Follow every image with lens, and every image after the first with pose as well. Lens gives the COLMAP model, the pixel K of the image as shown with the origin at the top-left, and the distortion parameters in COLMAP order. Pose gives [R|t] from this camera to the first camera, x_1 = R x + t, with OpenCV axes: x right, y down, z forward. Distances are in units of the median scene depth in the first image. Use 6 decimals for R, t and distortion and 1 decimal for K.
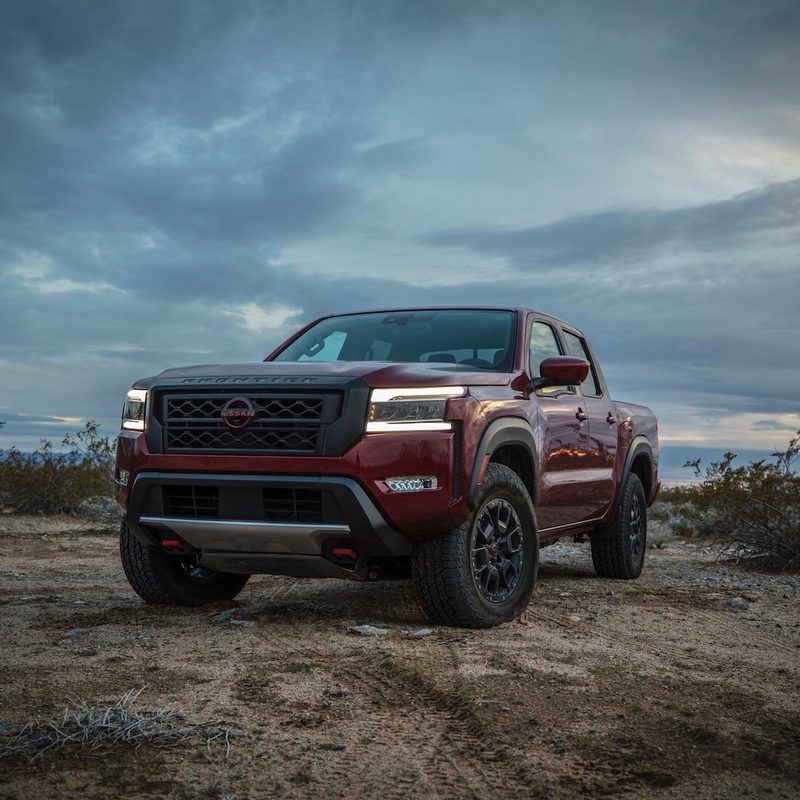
lens RADIAL K [[1284.7, 0, 399.3], [0, 1284.7, 399.3], [0, 0, 1]] dist [-0.028446, 0.000000]
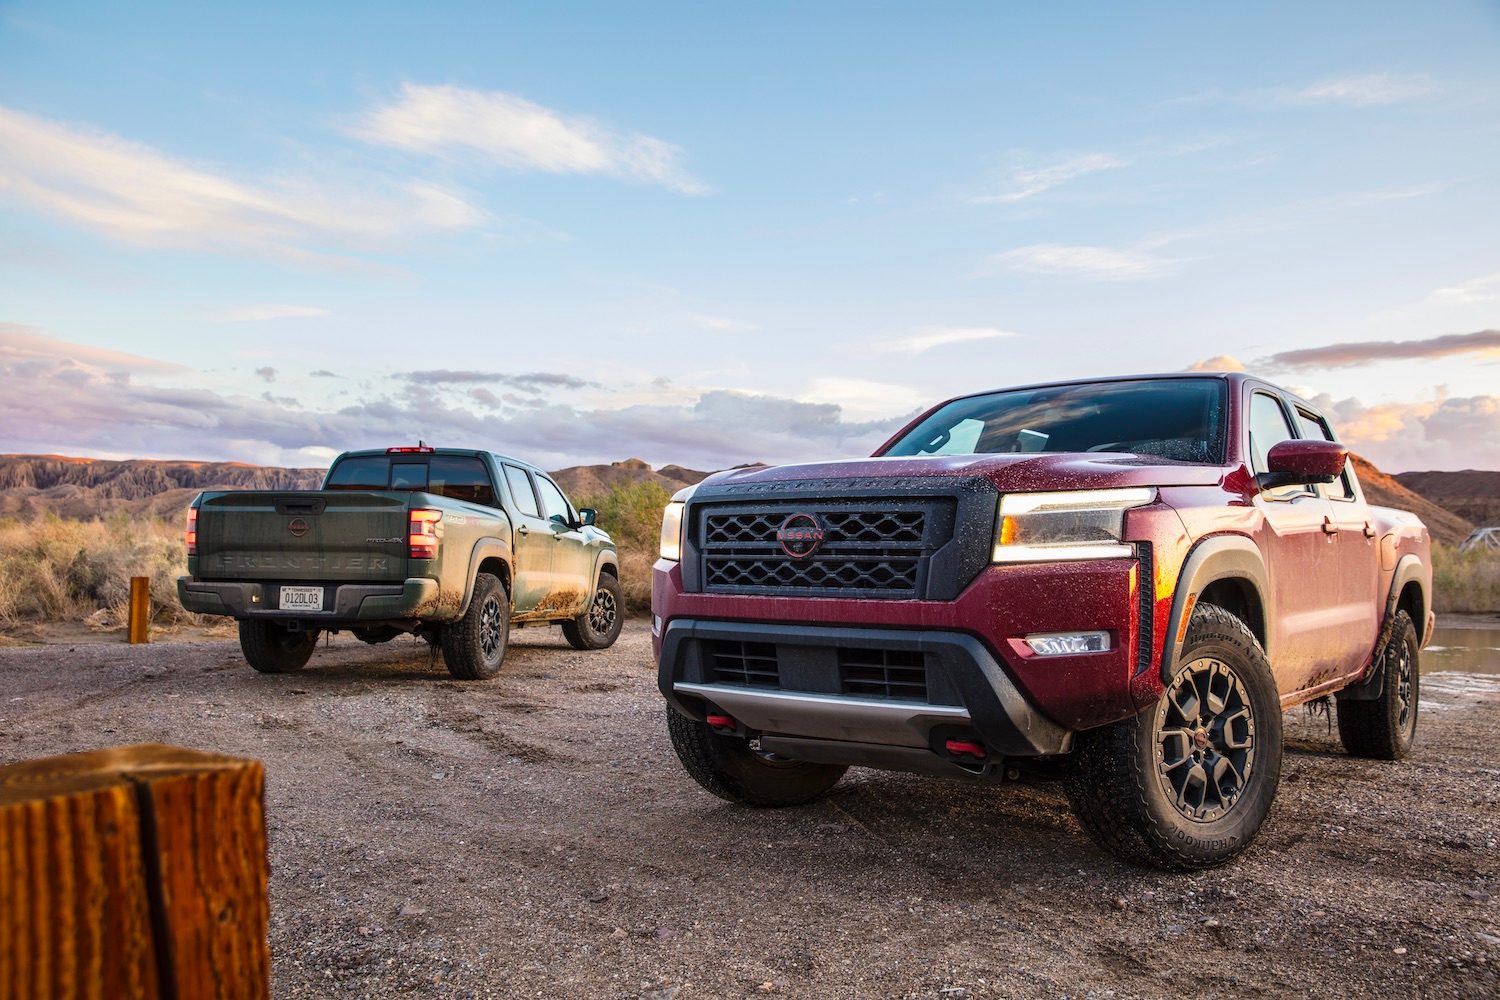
lens RADIAL K [[1202.9, 0, 774.0], [0, 1202.9, 550.1], [0, 0, 1]] dist [0.002286, 0.004850]
pose [[0.970936, -0.010506, -0.239107, 0.010647], [0.018473, 0.999345, 0.031103, -0.000968], [0.238624, -0.034616, 0.970495, 0.377311]]
